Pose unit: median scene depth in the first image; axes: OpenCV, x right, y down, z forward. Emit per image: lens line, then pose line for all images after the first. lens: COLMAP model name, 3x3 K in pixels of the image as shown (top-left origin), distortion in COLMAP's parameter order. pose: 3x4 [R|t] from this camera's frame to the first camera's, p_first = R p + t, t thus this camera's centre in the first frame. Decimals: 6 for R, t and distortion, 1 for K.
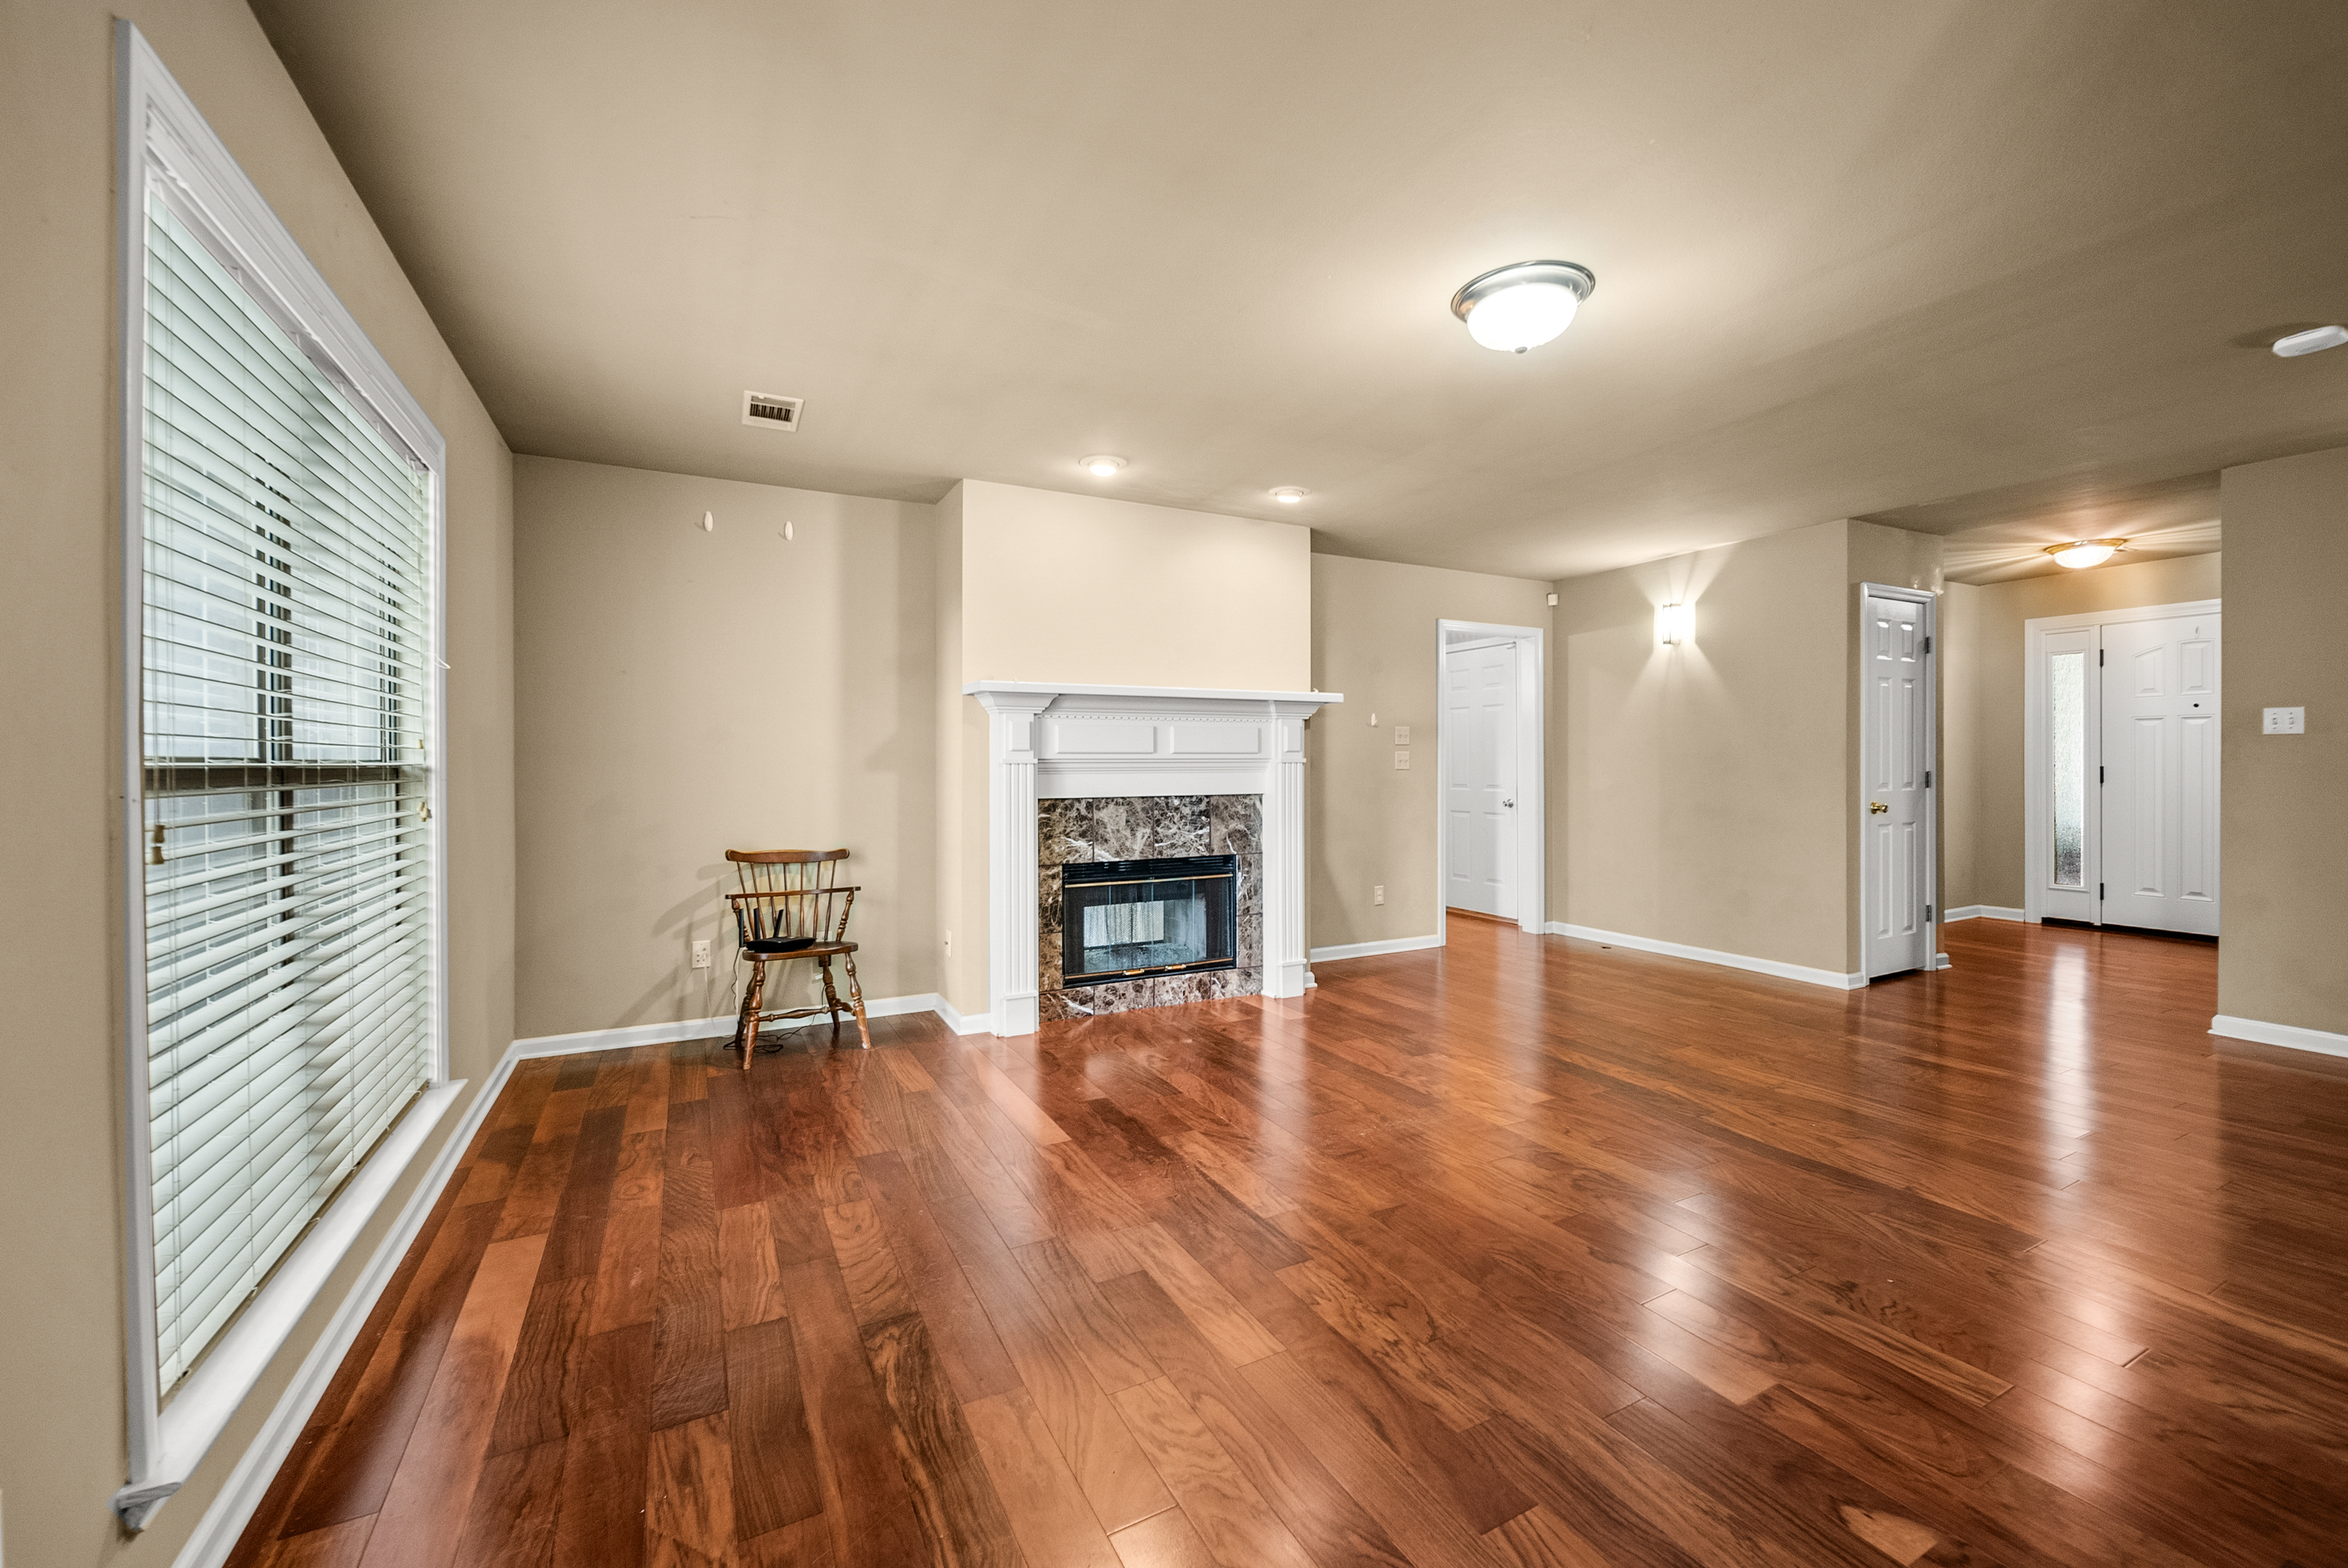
lens RADIAL K [[937.6, 0, 1194.8], [0, 937.6, 762.8], [0, 0, 1]] dist [-0.001304, -0.001925]
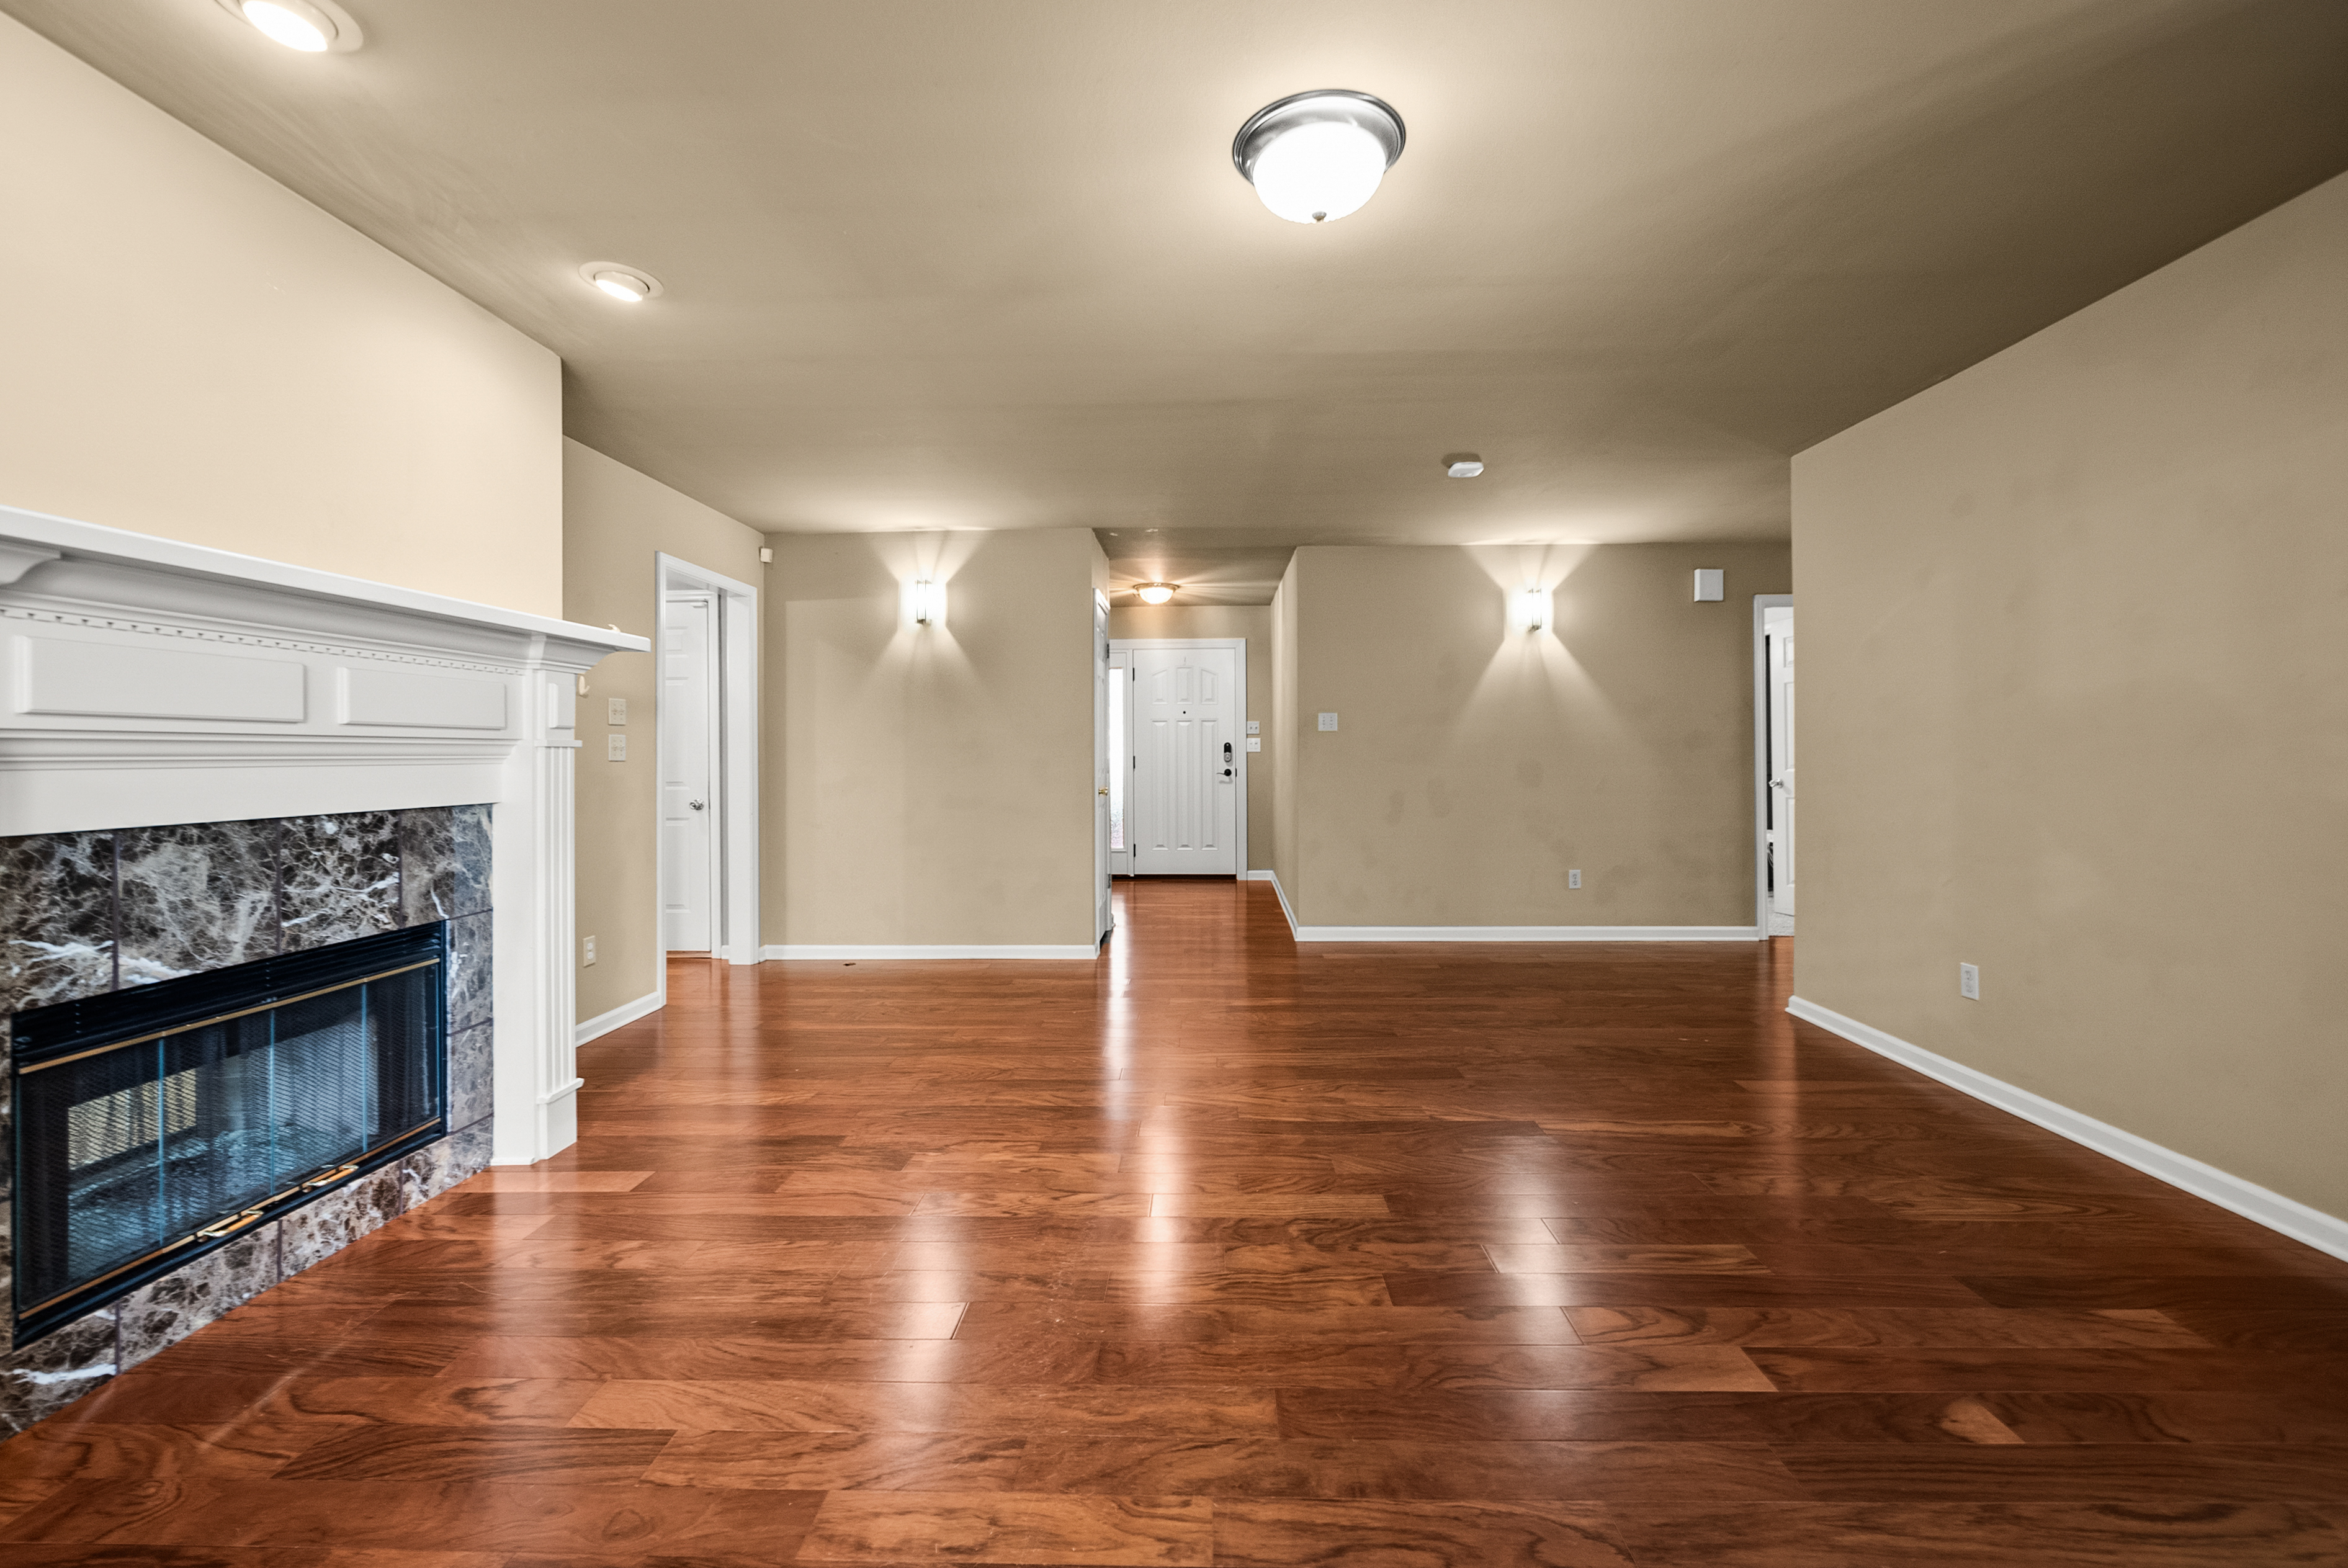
lens RADIAL K [[937.6, 0, 1185.2], [0, 937.6, 750.6], [0, 0, 1]] dist [-0.001304, -0.001925]
pose [[0.499959, 0.003444, 0.866042, -0.213236], [0.004672, 0.999967, -0.006674, 0.008110], [-0.866036, 0.007383, 0.499926, 0.386644]]
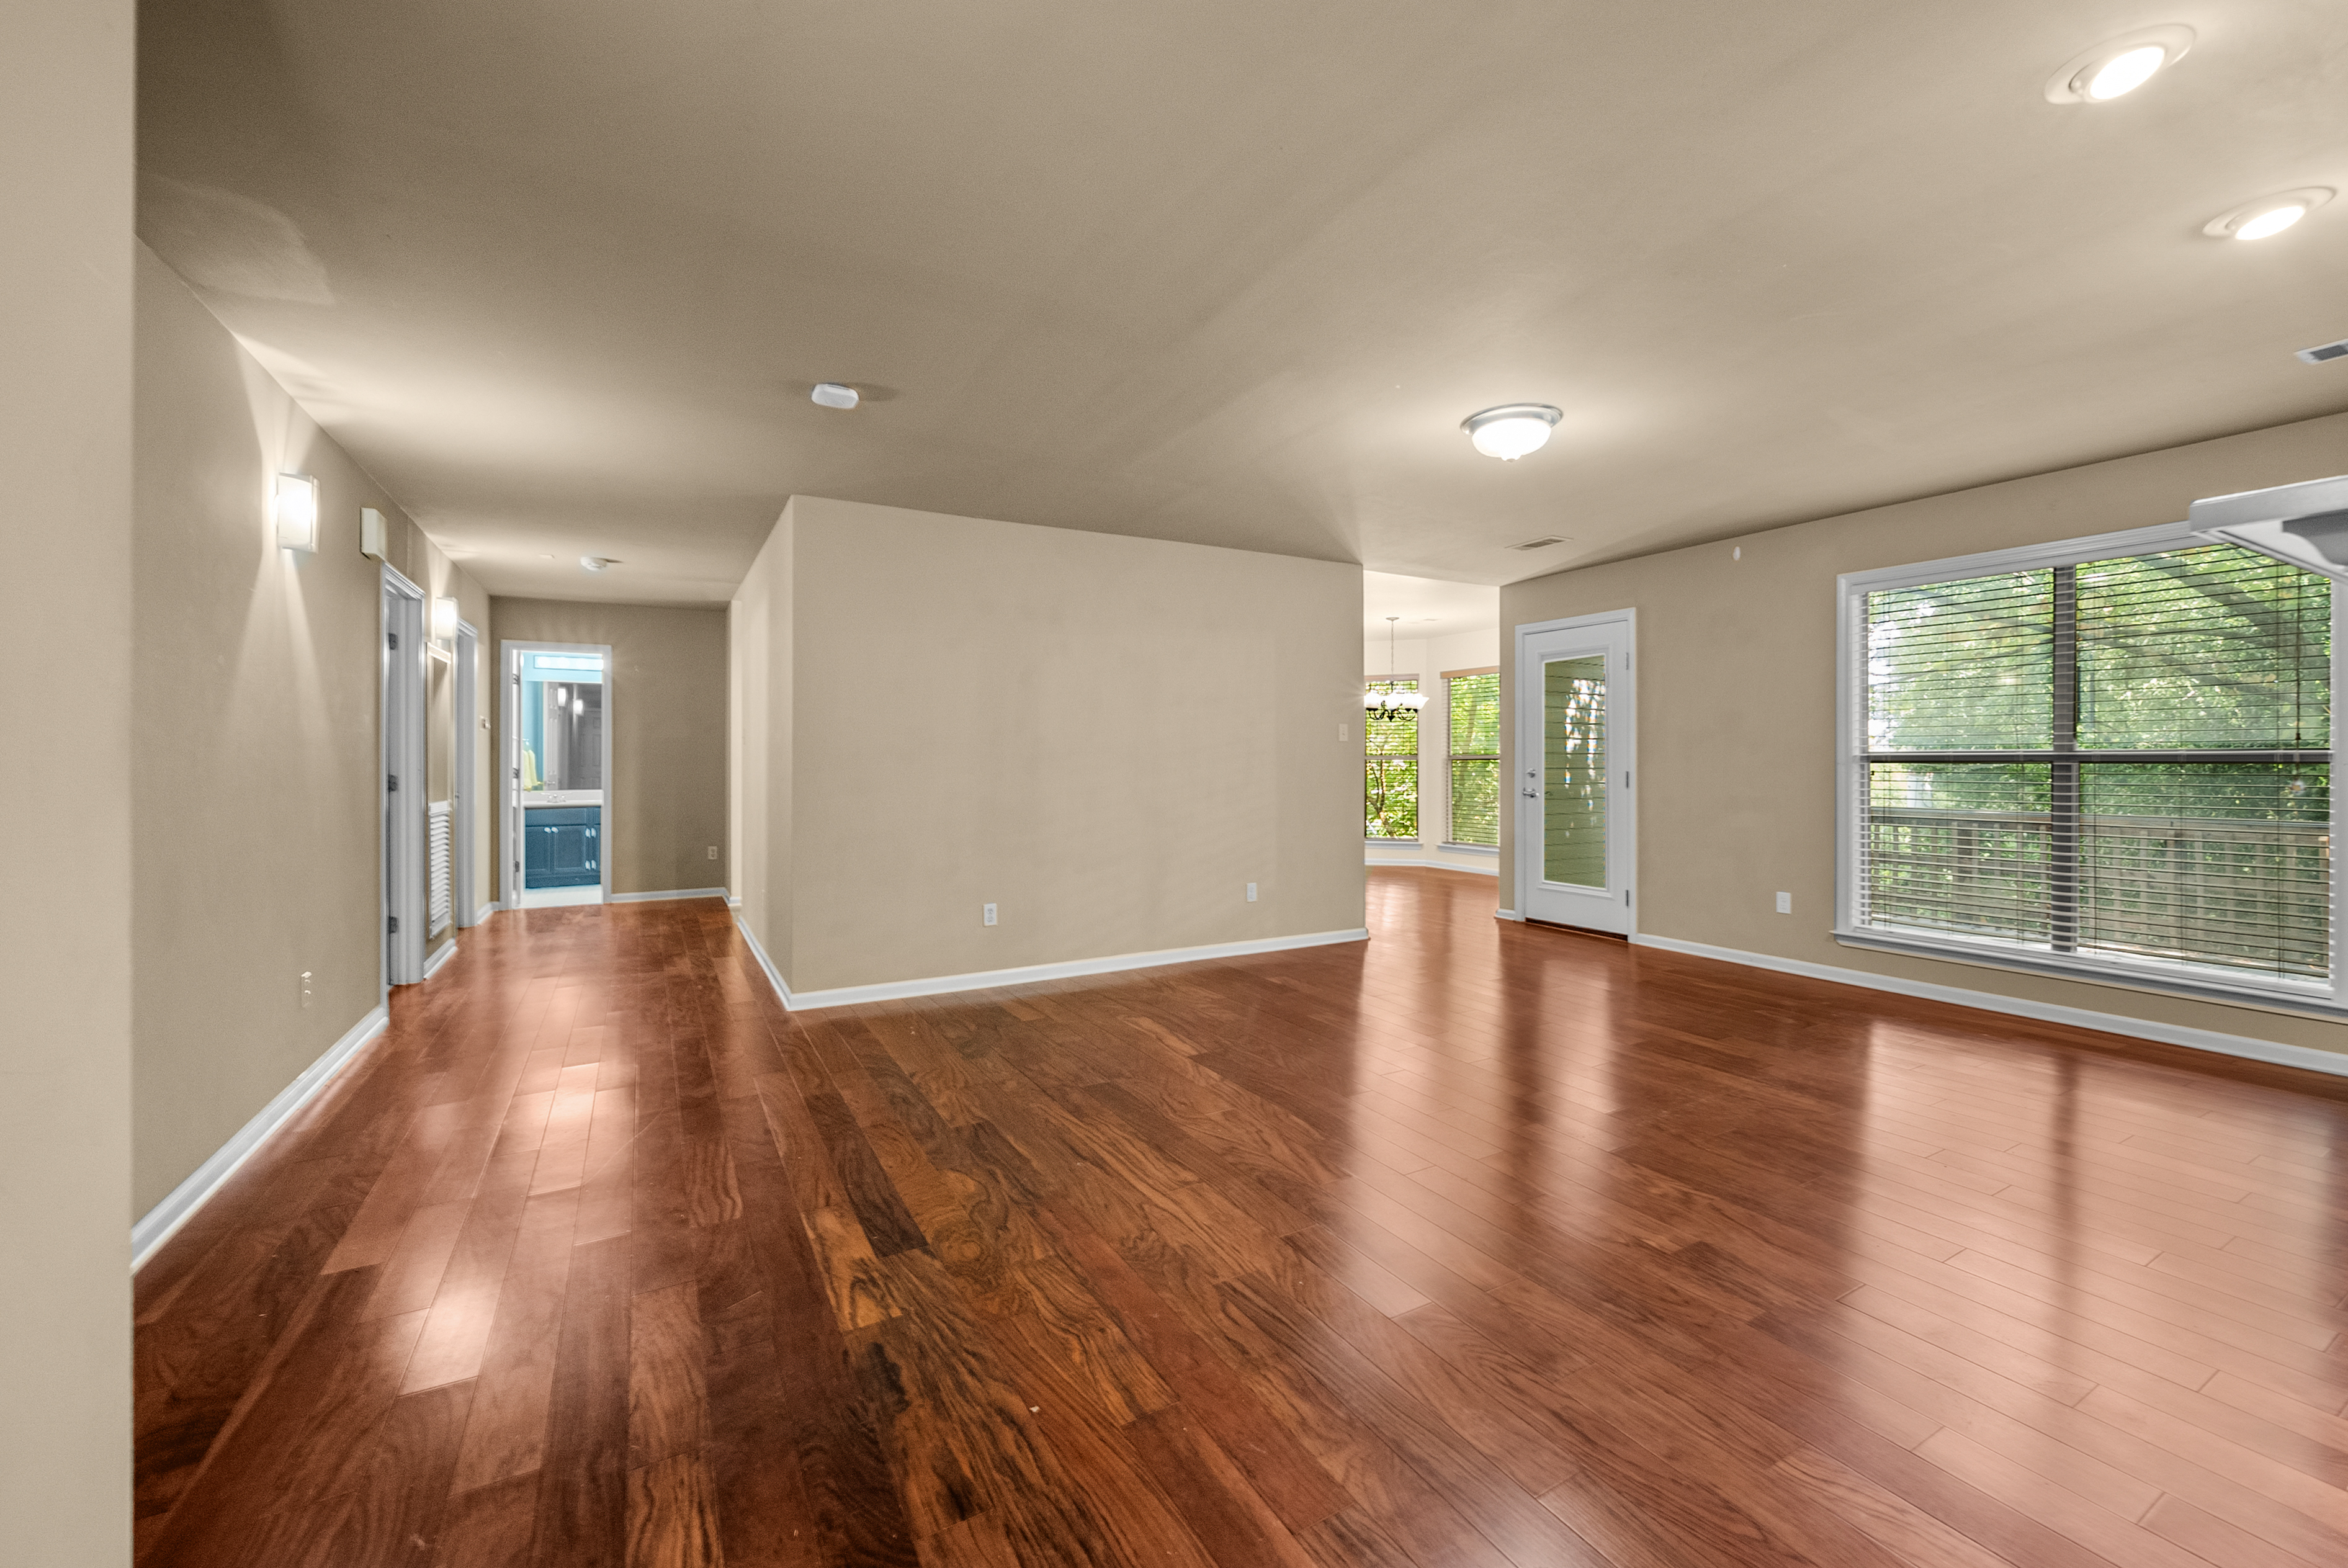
lens RADIAL K [[937.6, 0, 1158.3], [0, 937.6, 765.8], [0, 0, 1]] dist [-0.001304, -0.001925]
pose [[-0.999961, 0.008744, 0.001525, 0.501270], [0.008760, 0.999902, 0.010904, -0.005999], [-0.001430, 0.010917, -0.999939, 1.380507]]
